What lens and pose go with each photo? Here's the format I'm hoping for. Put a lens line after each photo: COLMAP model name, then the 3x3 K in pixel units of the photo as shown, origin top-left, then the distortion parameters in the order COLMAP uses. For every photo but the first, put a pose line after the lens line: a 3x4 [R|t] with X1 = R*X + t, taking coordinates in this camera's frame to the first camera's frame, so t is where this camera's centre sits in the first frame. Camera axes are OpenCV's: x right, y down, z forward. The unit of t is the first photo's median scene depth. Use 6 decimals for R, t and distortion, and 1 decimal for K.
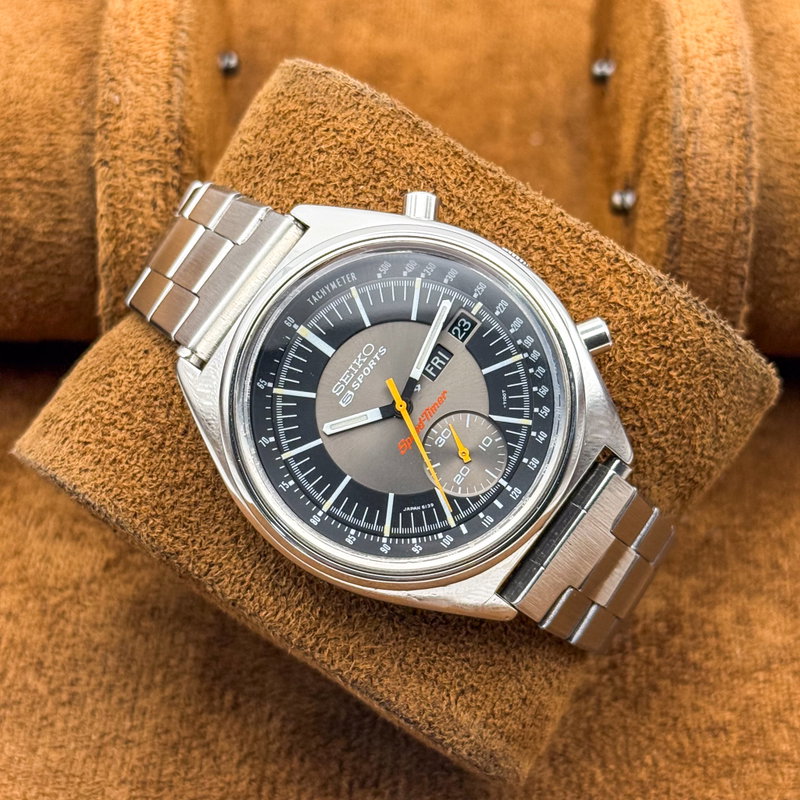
lens RADIAL K [[1773.3, 0, 400.0], [0, 1773.3, 400.0], [0, 0, 1]] dist [0.002474, 0.161535]
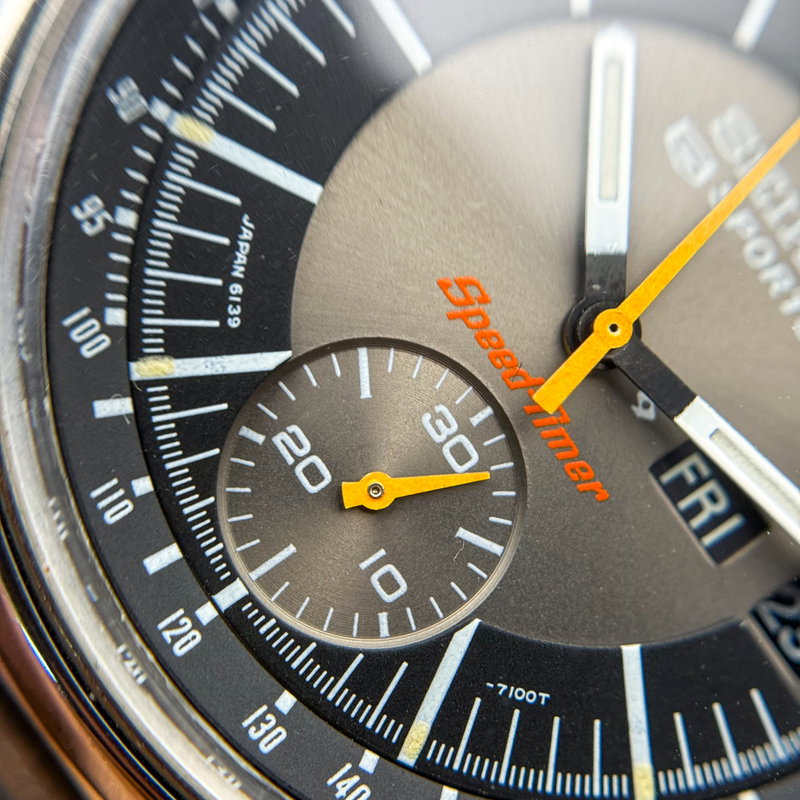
lens RADIAL K [[1751.5, 0, 412.6], [0, 1751.5, 440.8], [0, 0, 1]] dist [0.515731, 0.419202]
pose [[-0.311408, 0.950042, -0.021112, 0.032373], [-0.948636, -0.312098, -0.051813, 0.041105], [-0.055814, 0.003893, 0.998434, 0.721311]]
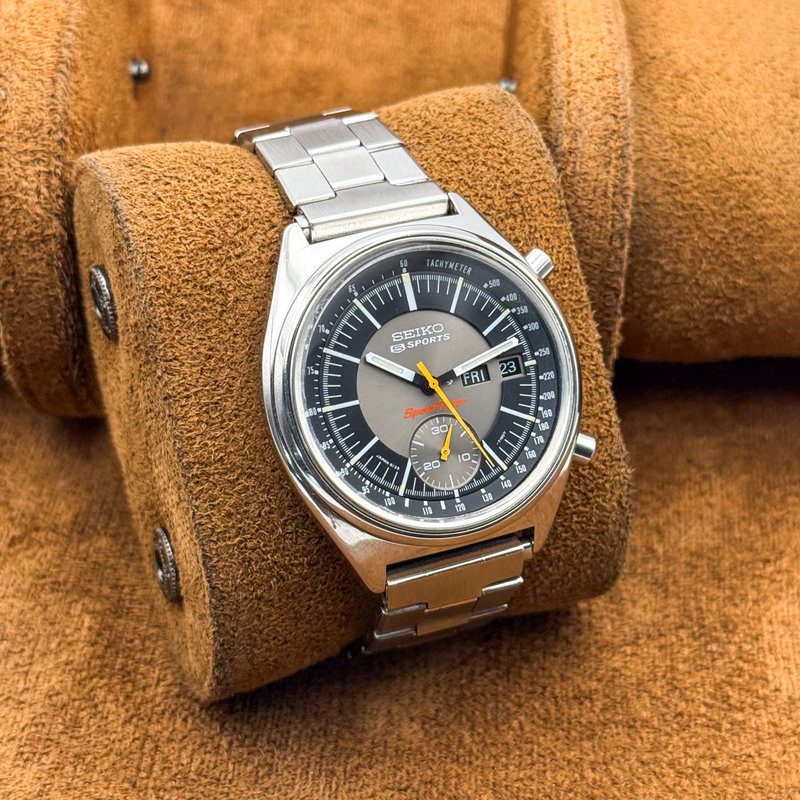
lens RADIAL K [[1773.3, 0, 400.0], [0, 1773.3, 400.0], [0, 0, 1]] dist [0.002474, 0.161535]
pose [[0.735901, 0.649554, 0.191124, -0.223391], [-0.625084, 0.760239, -0.176934, 0.223295], [-0.260229, 0.010737, 0.965487, -0.089842]]
